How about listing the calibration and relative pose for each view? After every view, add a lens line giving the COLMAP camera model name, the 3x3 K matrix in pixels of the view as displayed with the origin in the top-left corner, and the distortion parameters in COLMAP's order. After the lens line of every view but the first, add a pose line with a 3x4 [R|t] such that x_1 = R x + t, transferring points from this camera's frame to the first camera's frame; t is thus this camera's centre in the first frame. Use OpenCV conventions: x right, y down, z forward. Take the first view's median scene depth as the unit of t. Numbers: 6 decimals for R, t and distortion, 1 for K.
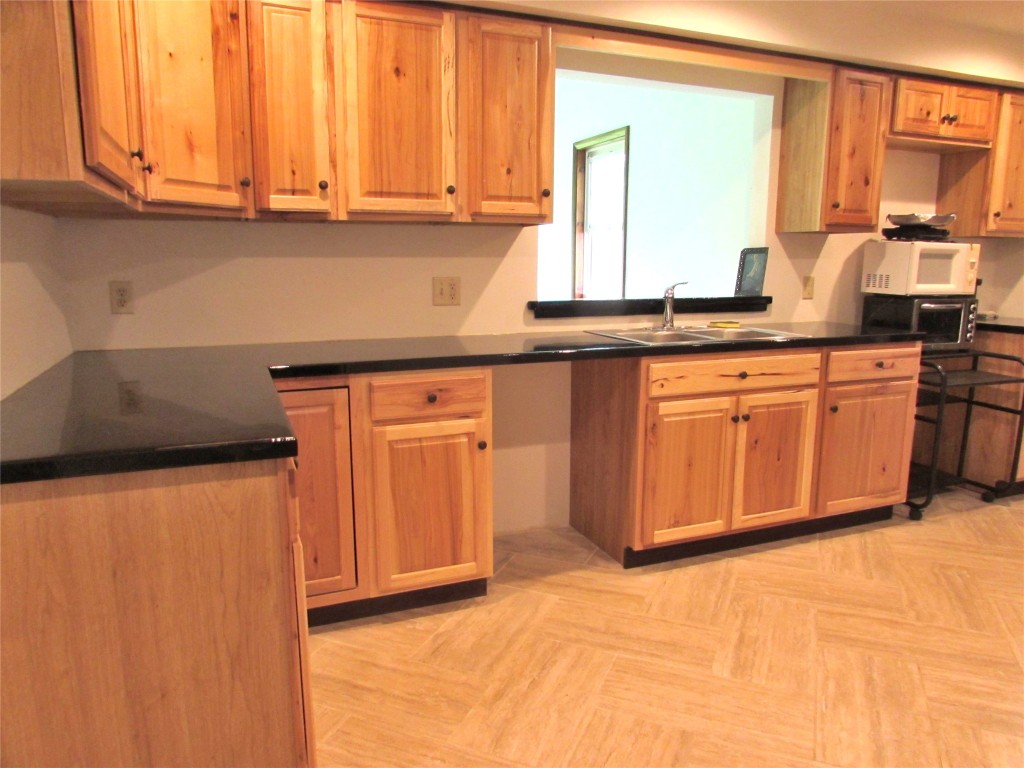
lens RADIAL K [[720.8, 0, 514.3], [0, 720.8, 386.7], [0, 0, 1]] dist [-0.039850, 0.005834]
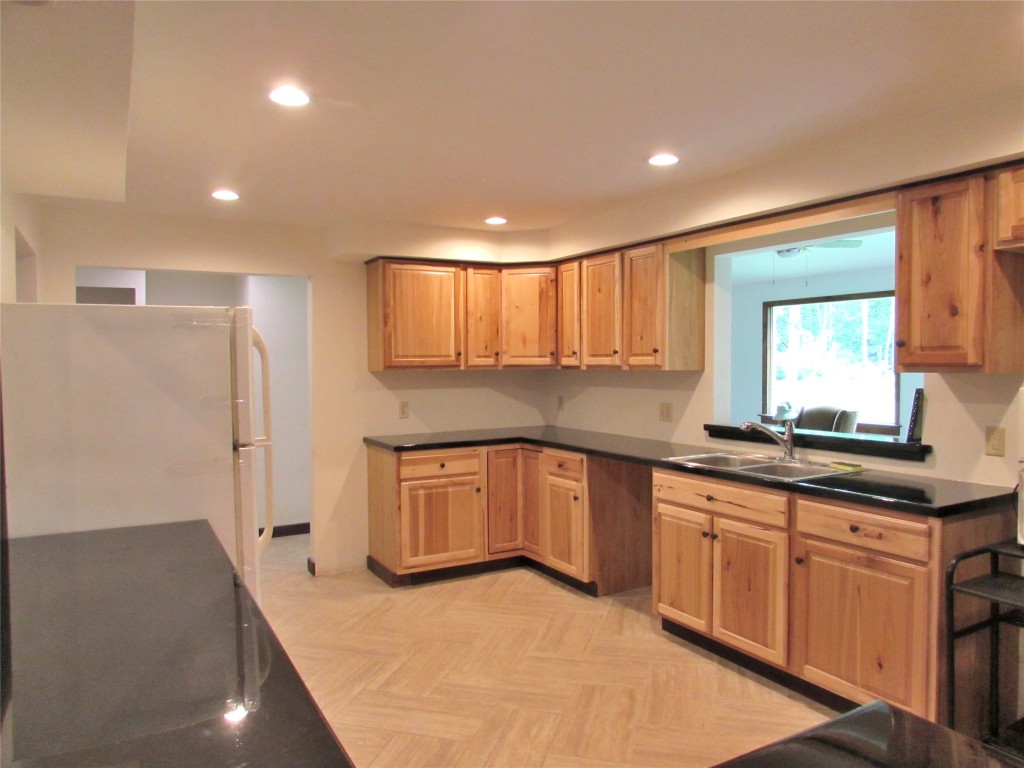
lens RADIAL K [[720.8, 0, 514.6], [0, 720.8, 384.1], [0, 0, 1]] dist [-0.039850, 0.005834]
pose [[0.126421, 0.027738, -0.991589, 1.413398], [-0.167037, 0.985931, 0.006283, -0.150993], [0.977812, 0.164837, 0.129276, 0.497036]]
